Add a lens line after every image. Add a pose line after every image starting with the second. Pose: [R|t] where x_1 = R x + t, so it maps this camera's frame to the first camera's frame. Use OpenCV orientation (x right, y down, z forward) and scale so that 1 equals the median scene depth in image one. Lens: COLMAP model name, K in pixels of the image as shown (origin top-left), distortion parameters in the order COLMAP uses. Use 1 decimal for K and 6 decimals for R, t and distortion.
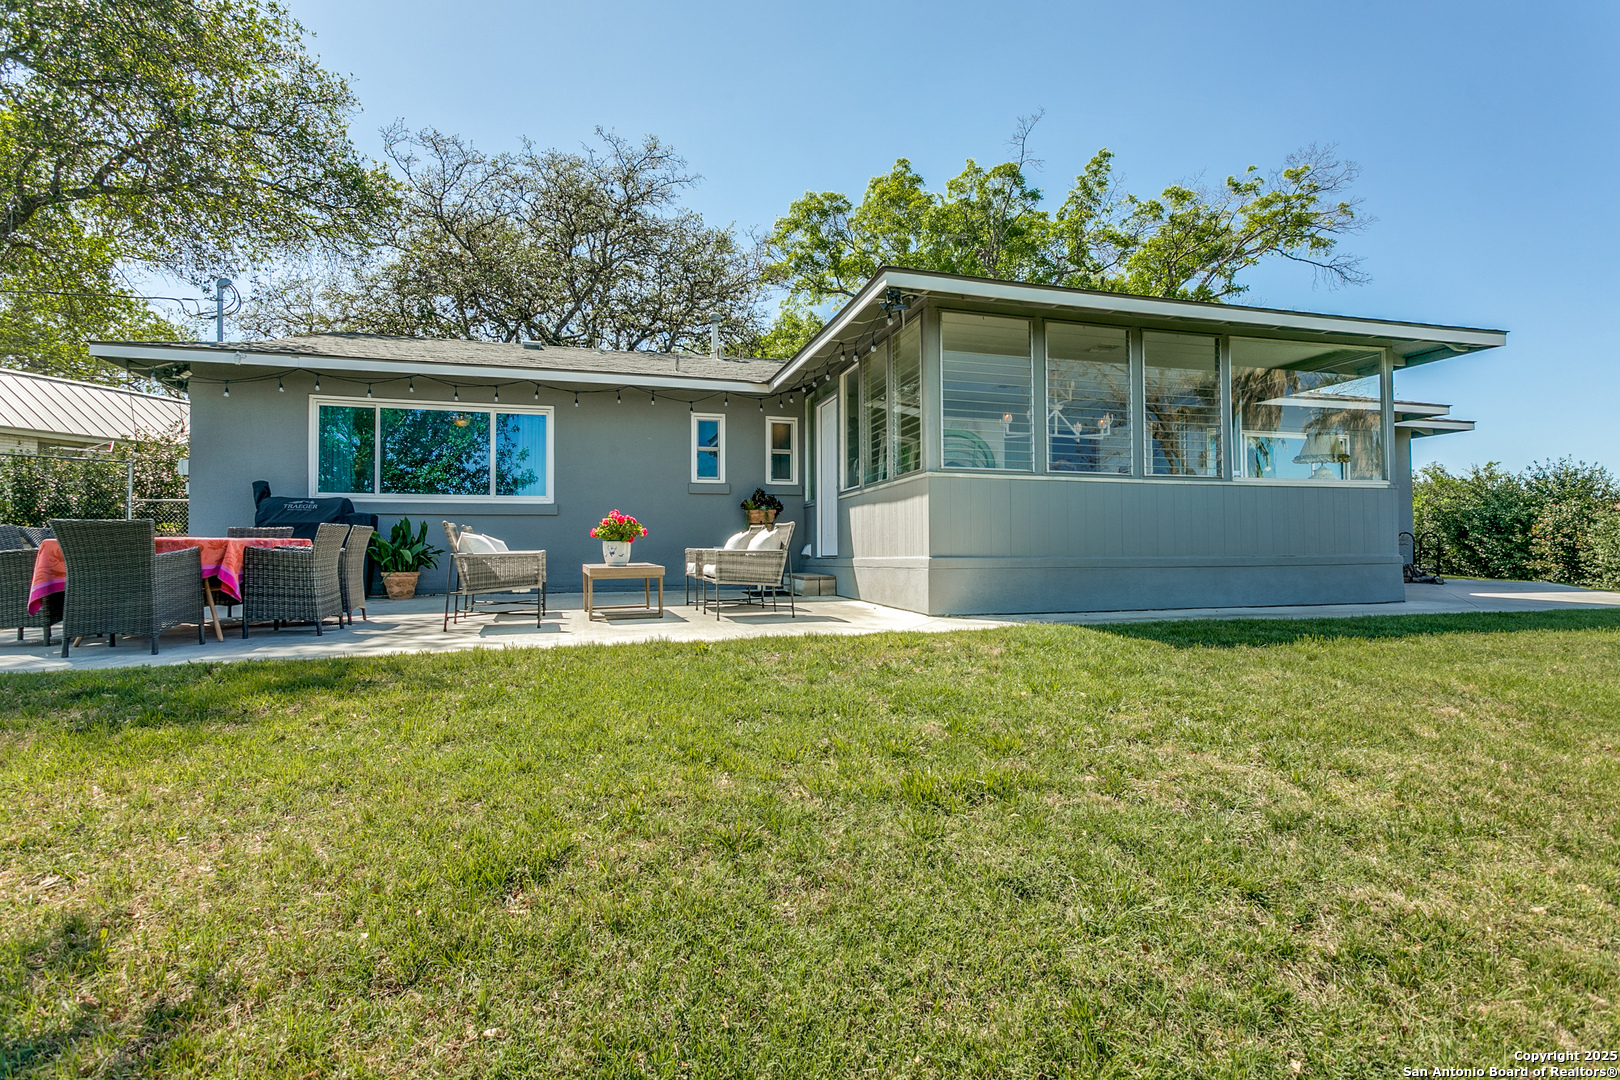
lens RADIAL K [[748.1, 0, 810.0], [0, 748.1, 540.0], [0, 0, 1]] dist [0.017973, 0.000104]
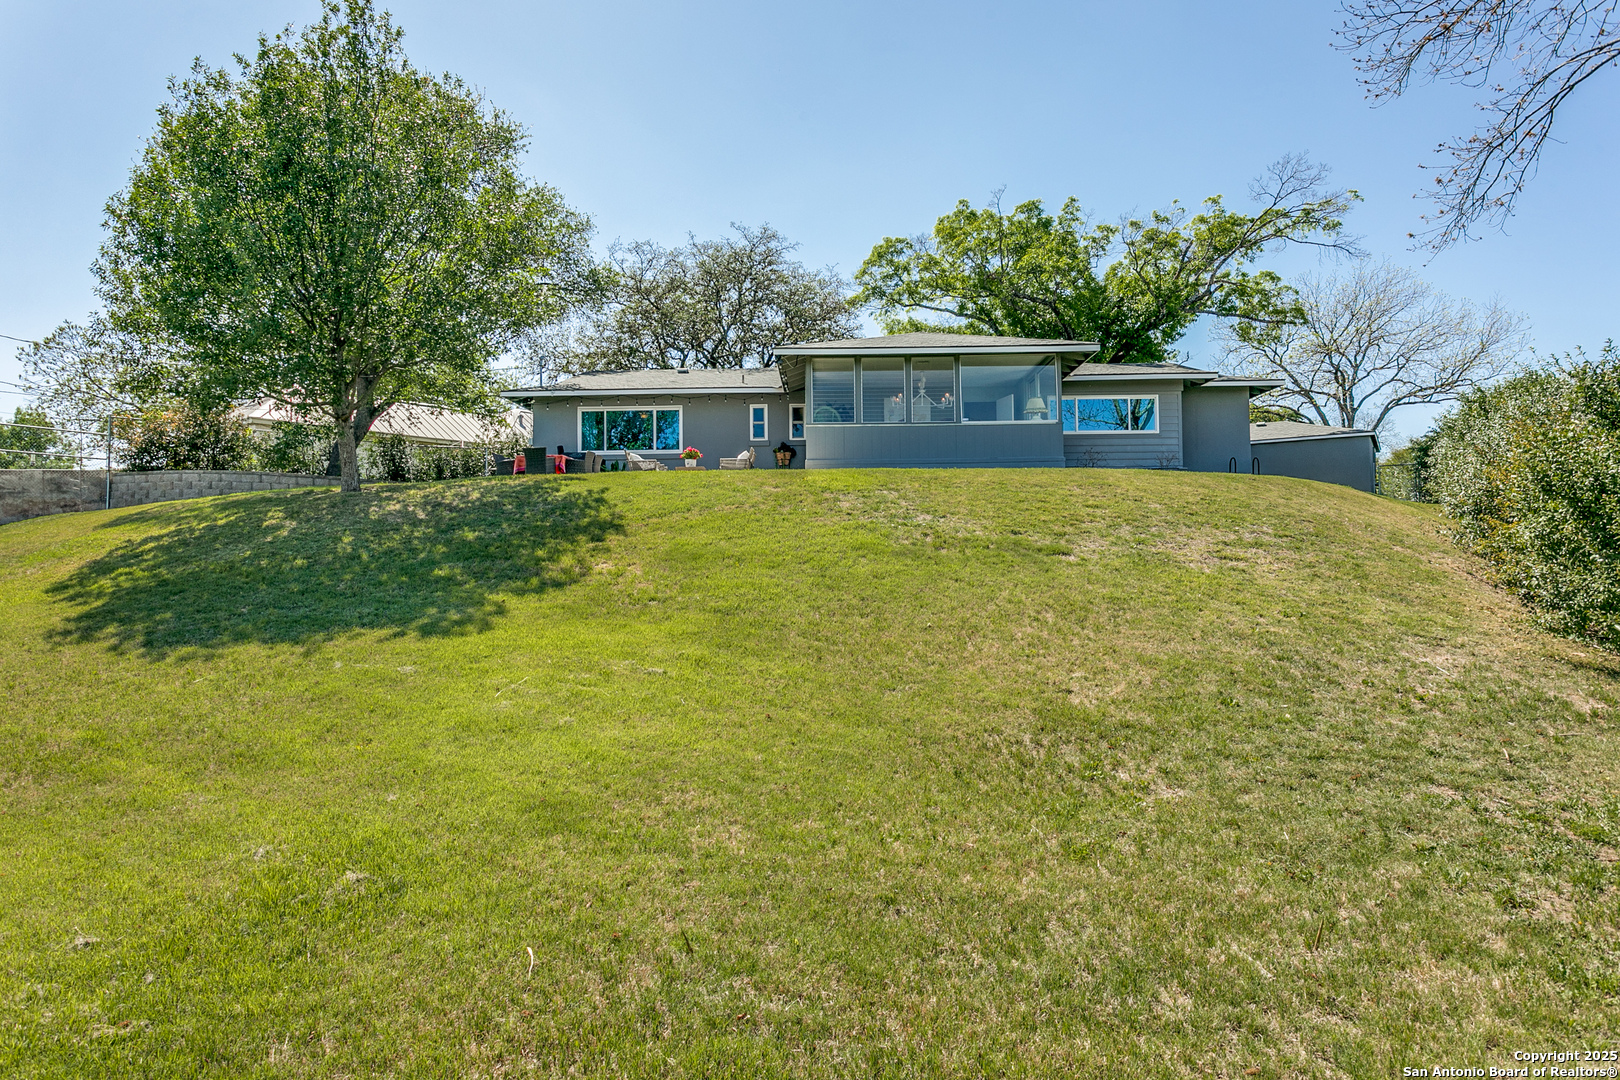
lens RADIAL K [[773.2, 0, 807.0], [0, 773.2, 537.3], [0, 0, 1]] dist [0.015655, -0.008453]
pose [[0.961394, -0.010965, -0.274957, 0.321837], [0.012996, 0.999900, 0.005566, 0.099188], [0.274868, -0.008925, 0.961440, -0.534049]]
